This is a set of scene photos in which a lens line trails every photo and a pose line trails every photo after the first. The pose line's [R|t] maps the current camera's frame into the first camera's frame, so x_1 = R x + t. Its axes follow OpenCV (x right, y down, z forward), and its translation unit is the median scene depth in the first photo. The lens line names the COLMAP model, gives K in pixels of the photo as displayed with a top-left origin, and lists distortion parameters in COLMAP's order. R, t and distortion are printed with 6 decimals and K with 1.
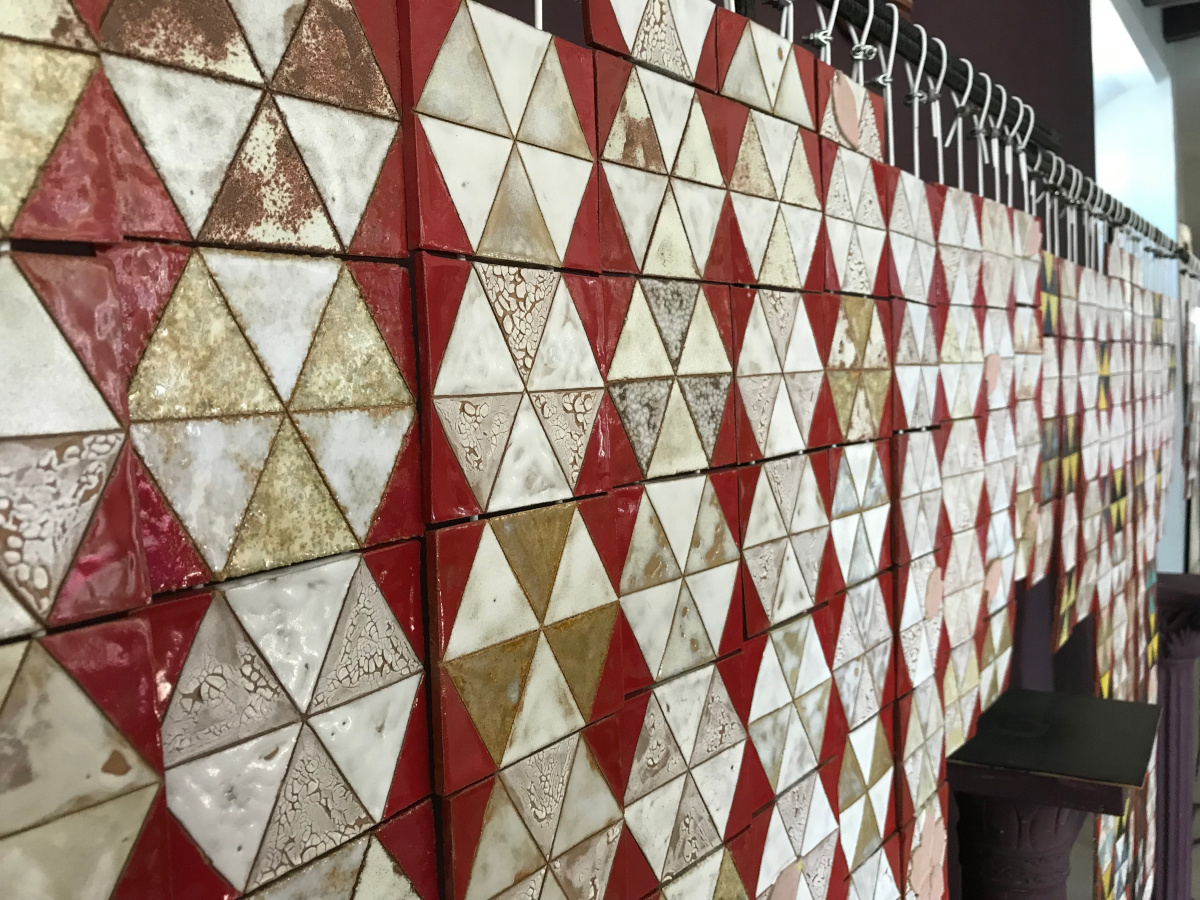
lens RADIAL K [[853.1, 0, 600.0], [0, 853.1, 450.0], [0, 0, 1]] dist [0.002457, 0.003210]
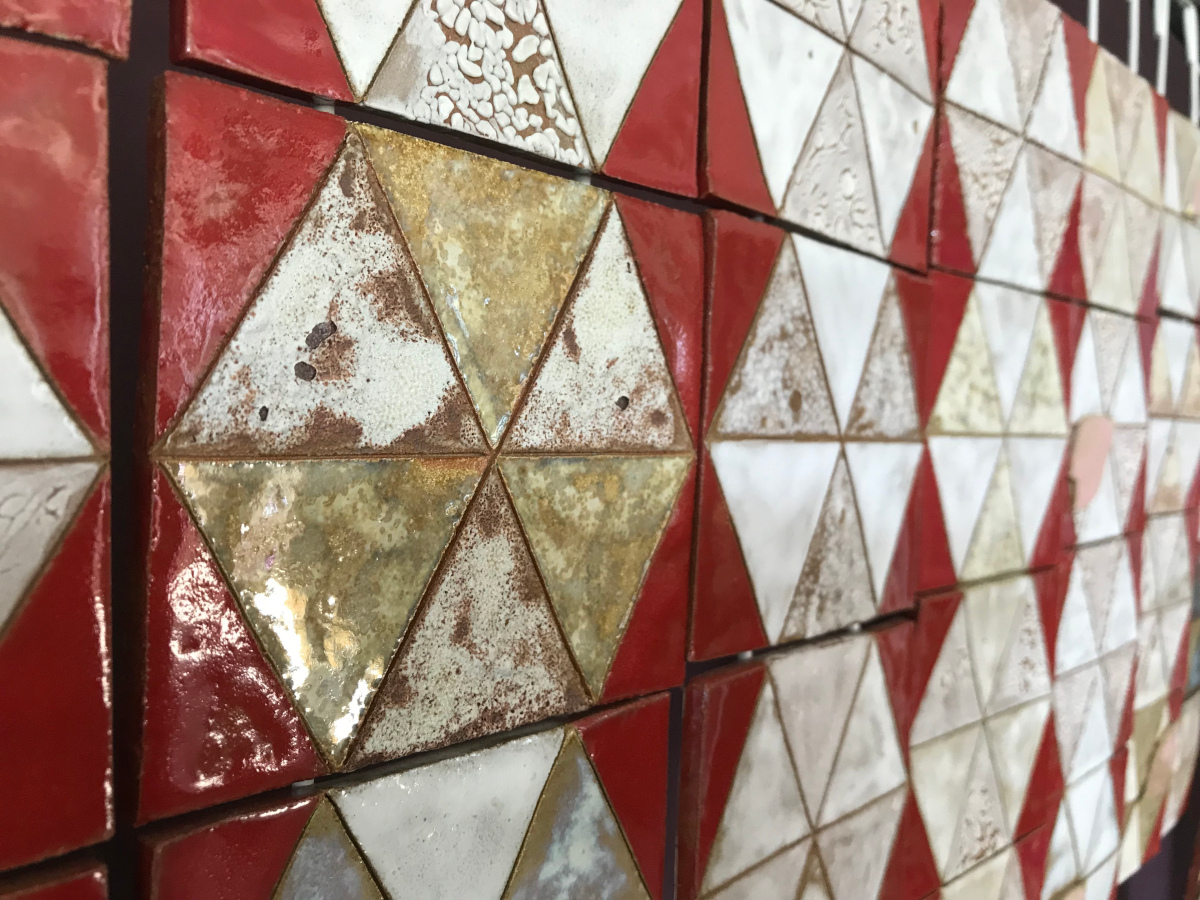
lens RADIAL K [[853.1, 0, 600.0], [0, 853.1, 450.0], [0, 0, 1]] dist [0.002457, 0.003210]
pose [[0.990527, 0.079078, -0.112264, 0.278333], [-0.081597, 0.996502, -0.018021, -0.071035], [0.110446, 0.027011, 0.993515, 0.577532]]
